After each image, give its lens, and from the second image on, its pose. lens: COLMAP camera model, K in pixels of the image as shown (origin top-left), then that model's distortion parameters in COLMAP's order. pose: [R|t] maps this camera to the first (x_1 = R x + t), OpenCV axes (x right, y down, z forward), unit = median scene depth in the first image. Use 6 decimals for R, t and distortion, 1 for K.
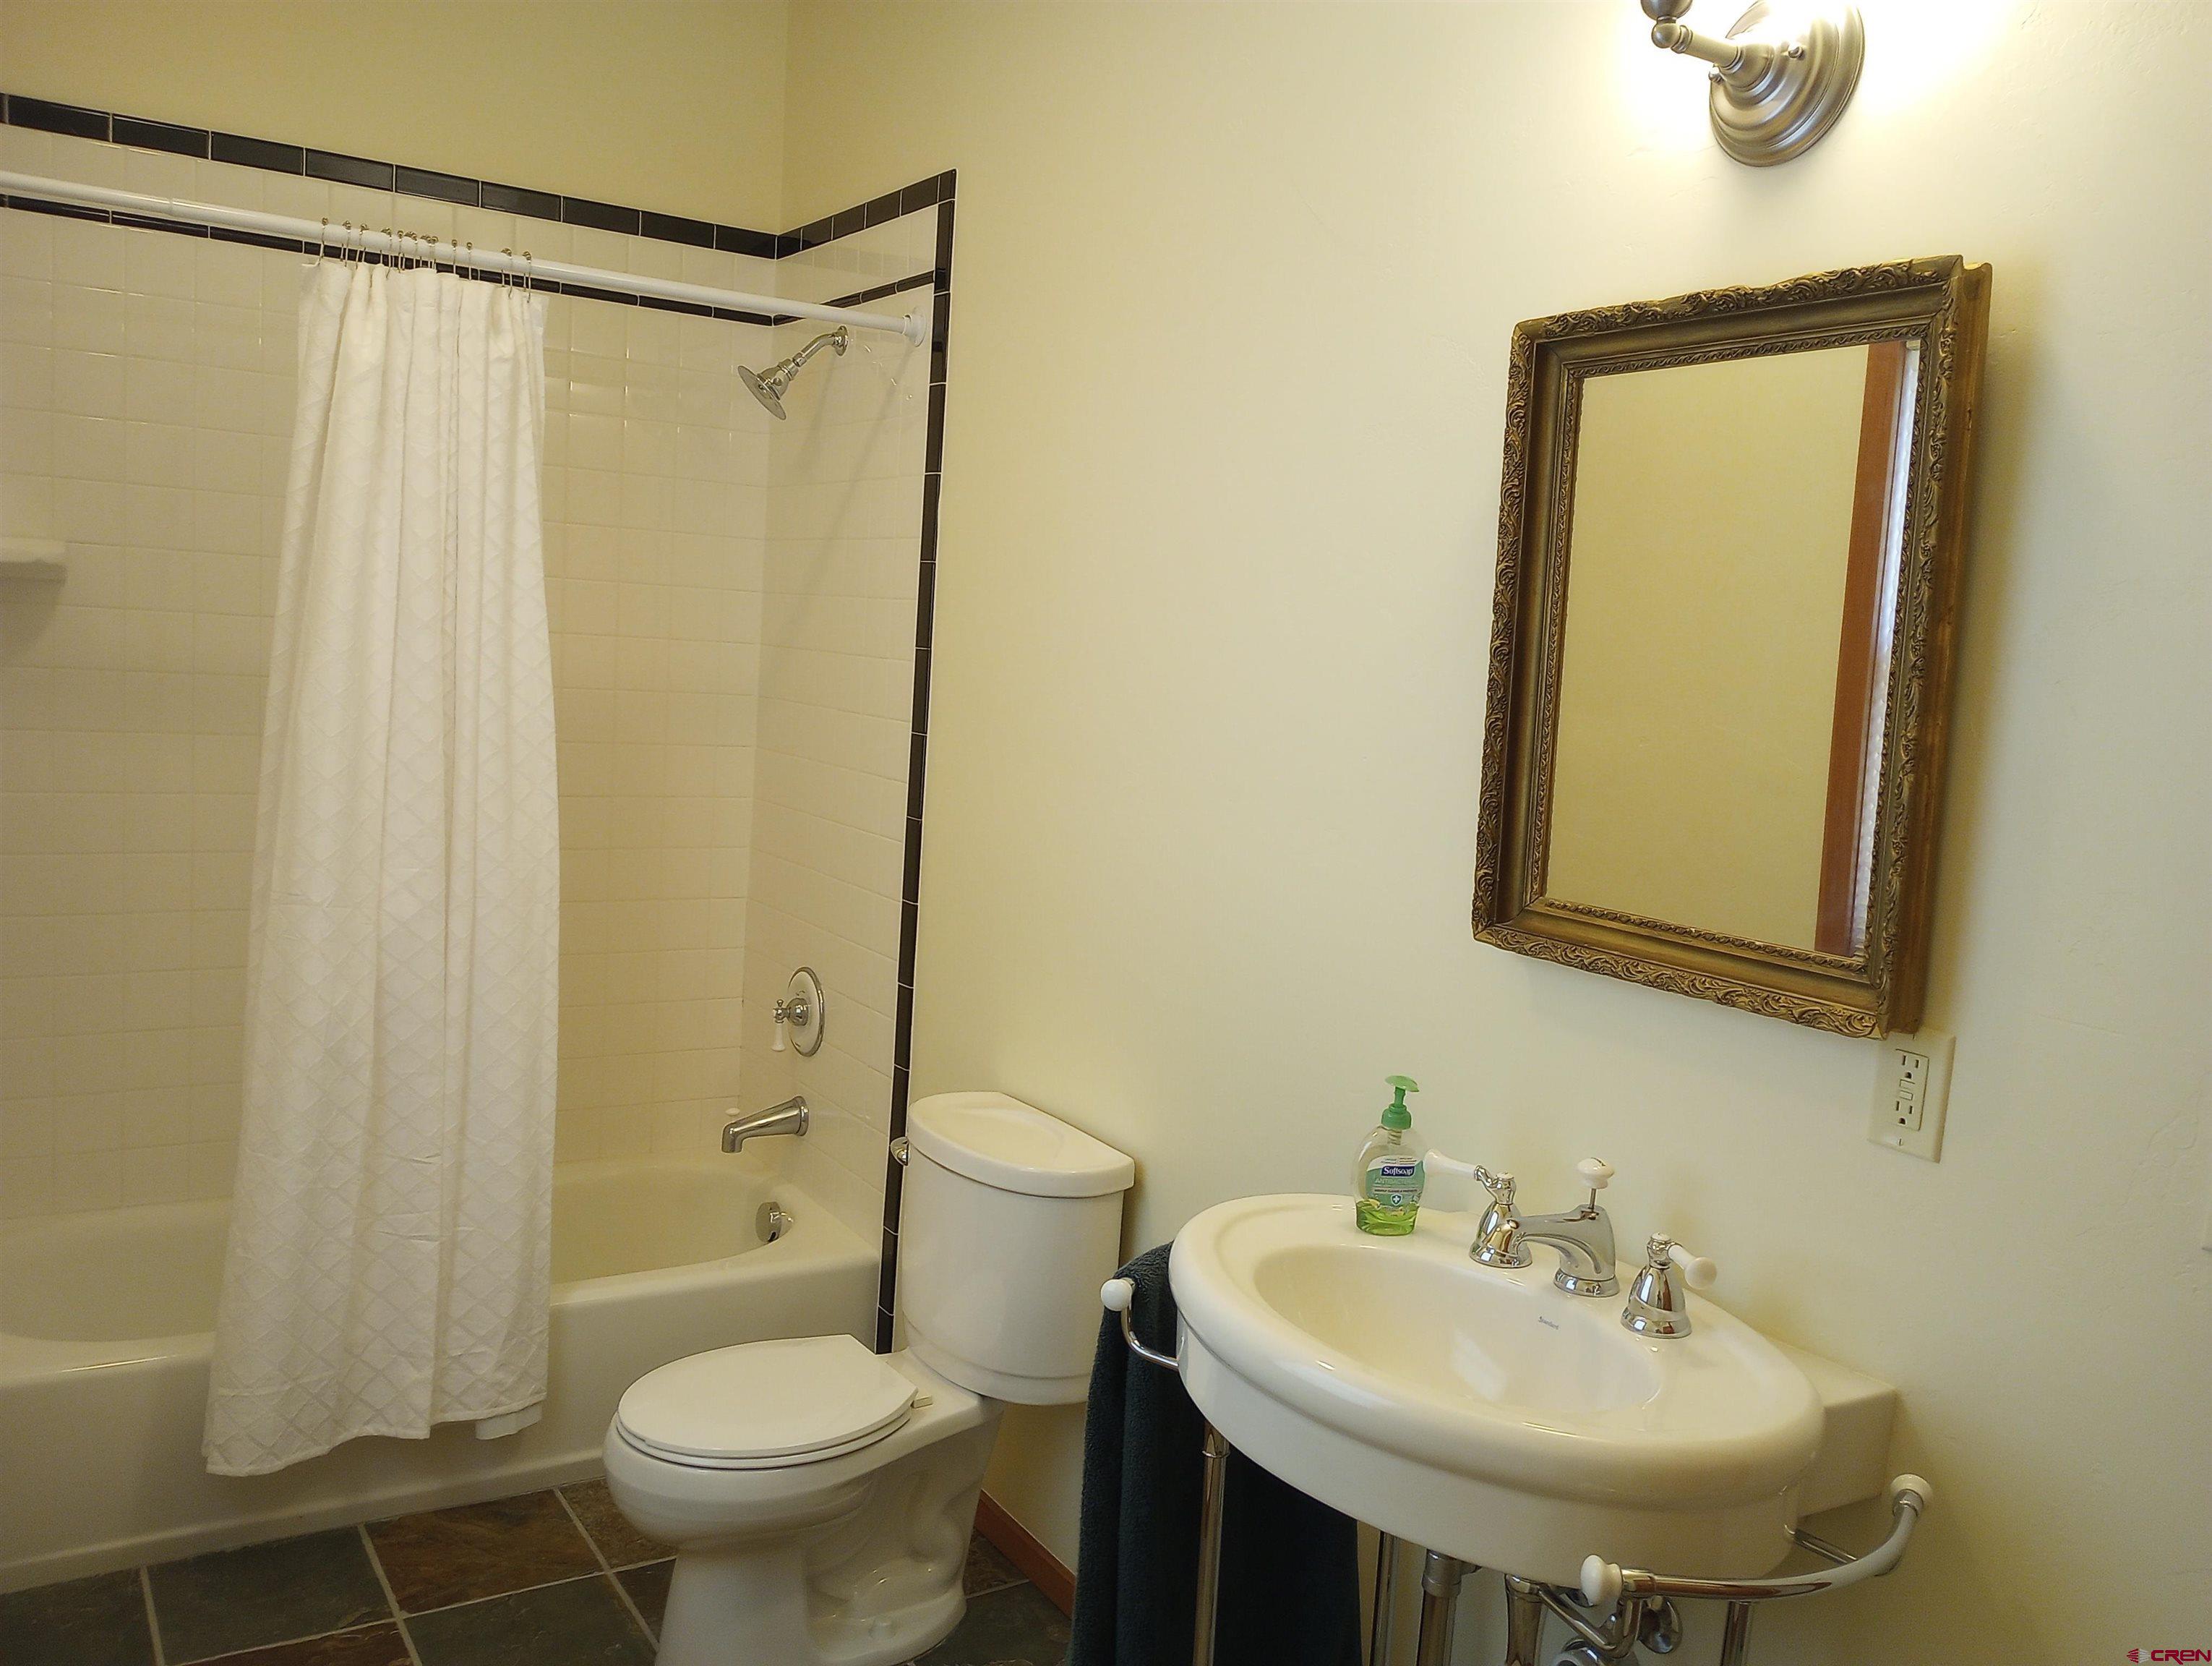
lens RADIAL K [[1856.6, 0, 1103.0], [0, 1856.6, 842.2], [0, 0, 1]] dist [0.092151, -0.104411]
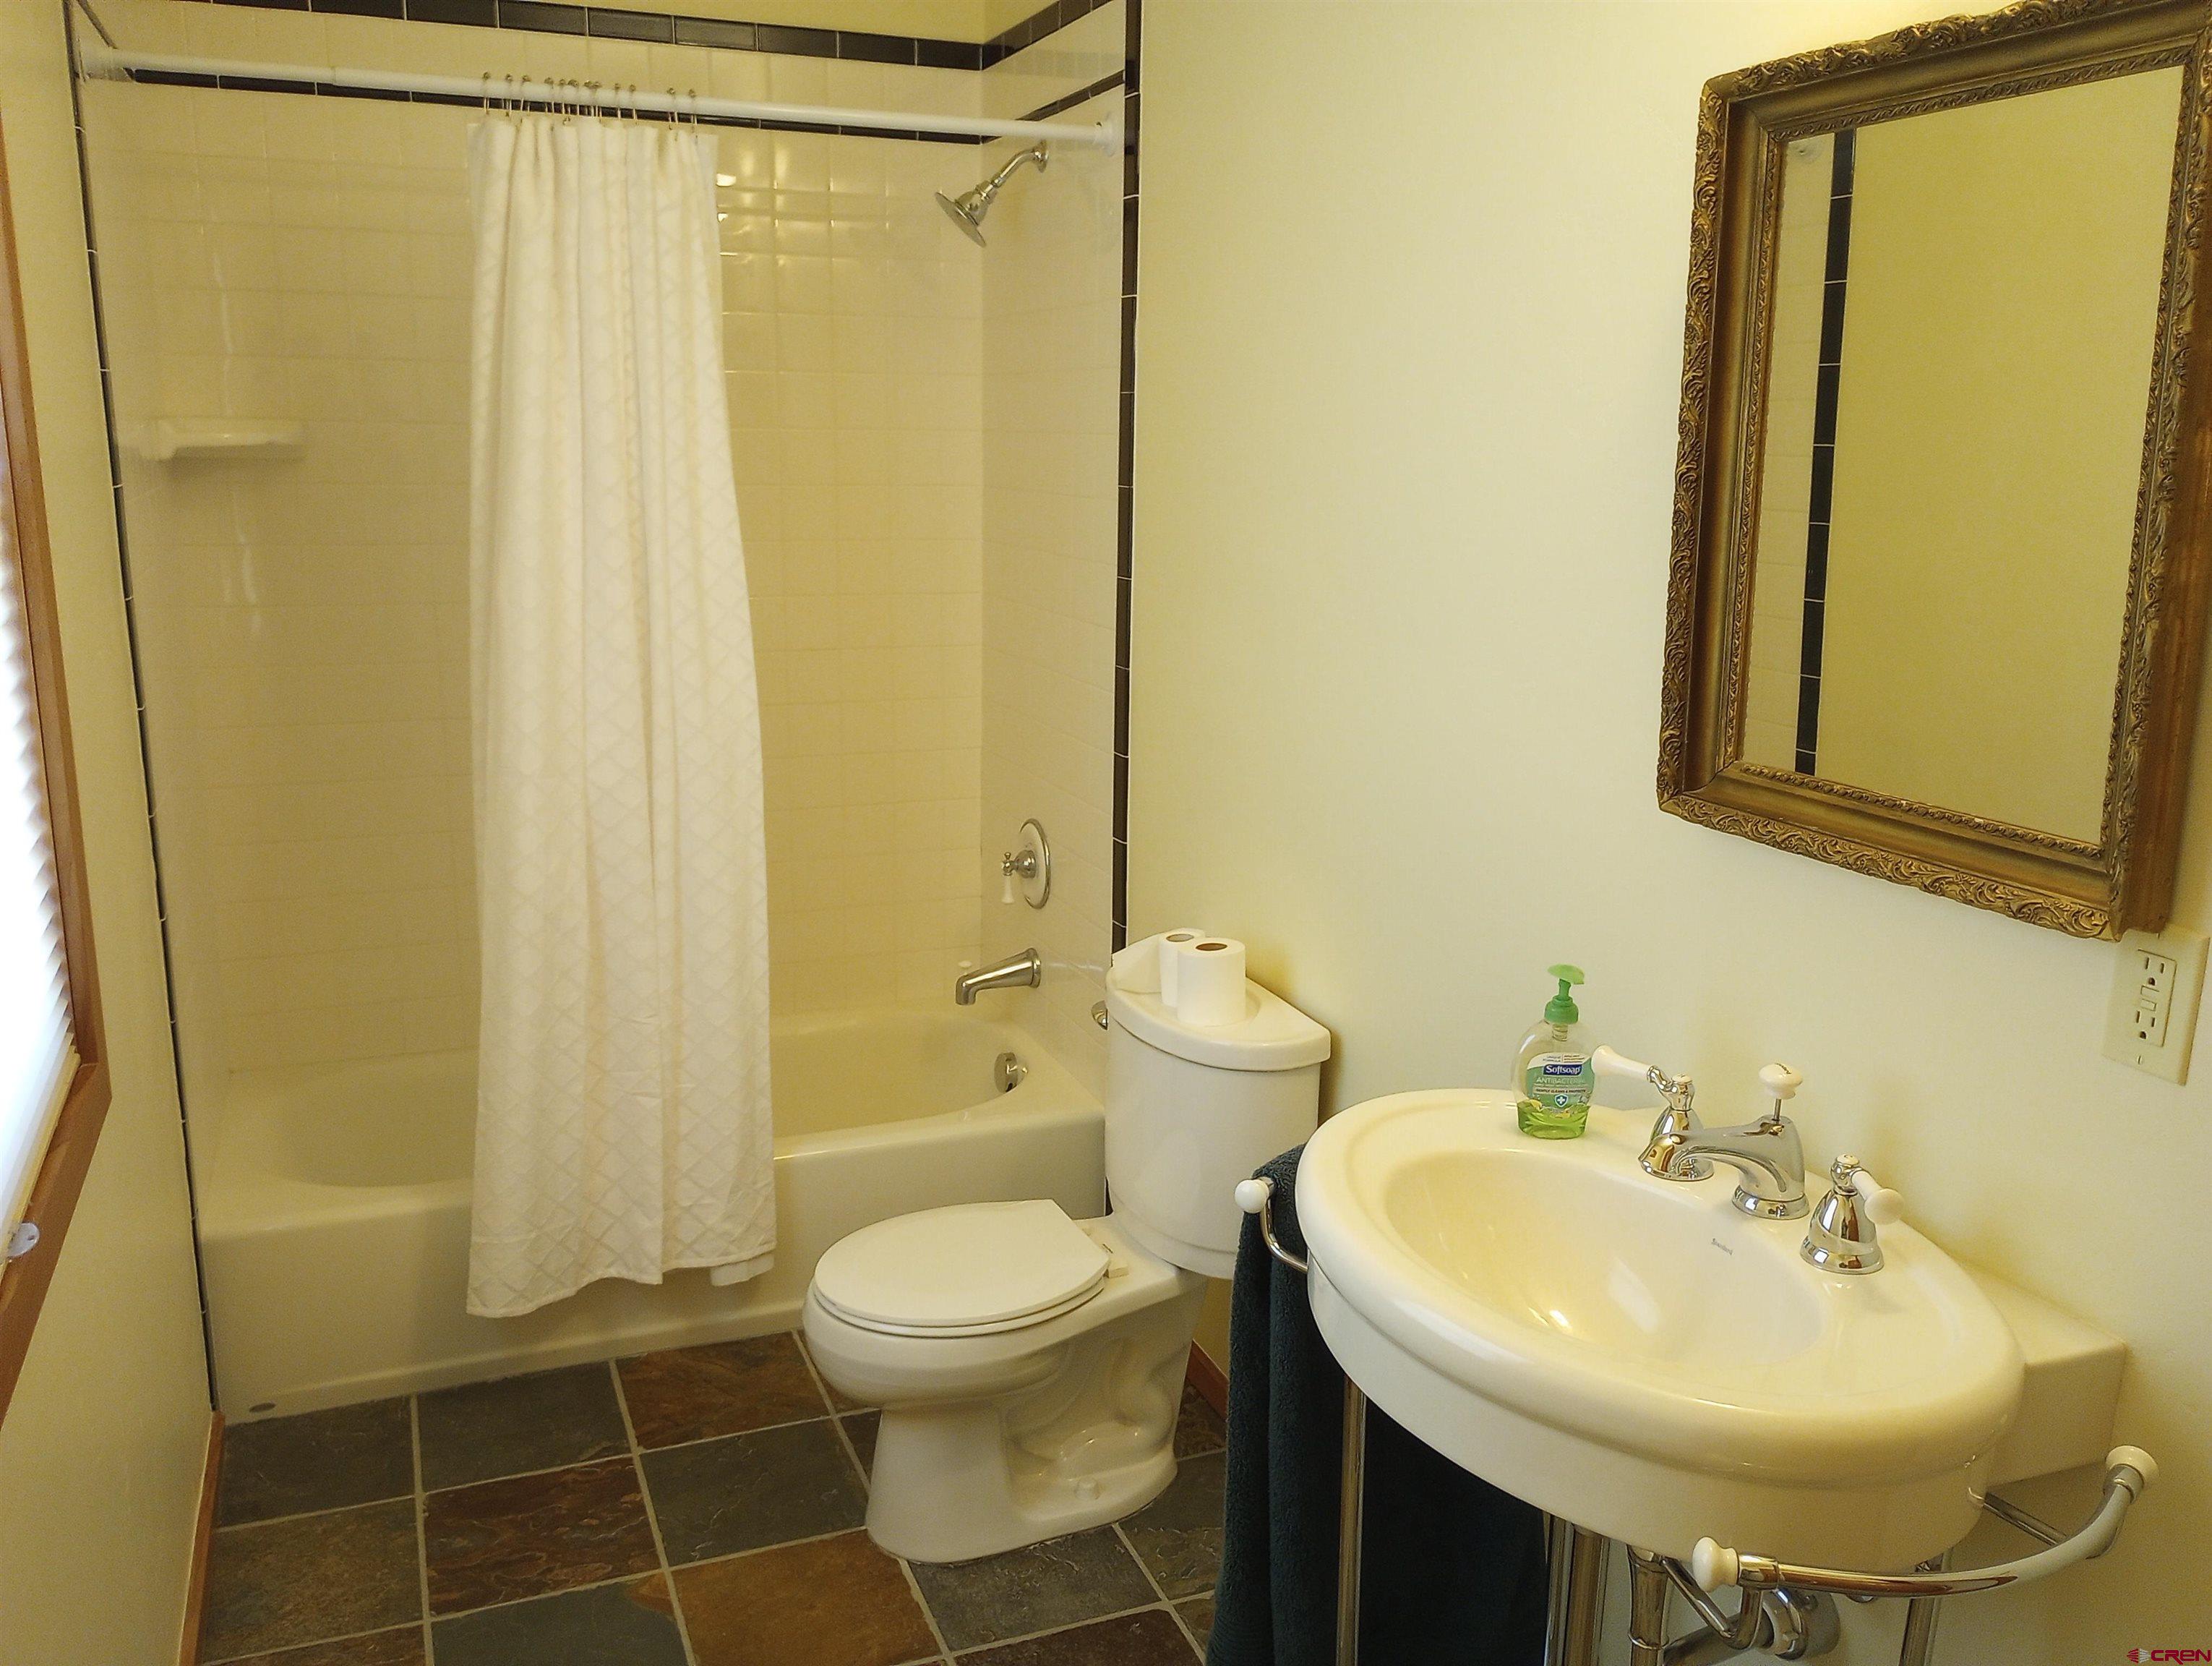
lens RADIAL K [[1856.6, 0, 1103.0], [0, 1856.6, 842.2], [0, 0, 1]] dist [0.092151, -0.104411]
pose [[0.982225, -0.011092, -0.187381, 0.107087], [0.029805, 0.994804, 0.097347, -0.026855], [0.185328, -0.101202, 0.977452, 0.085190]]
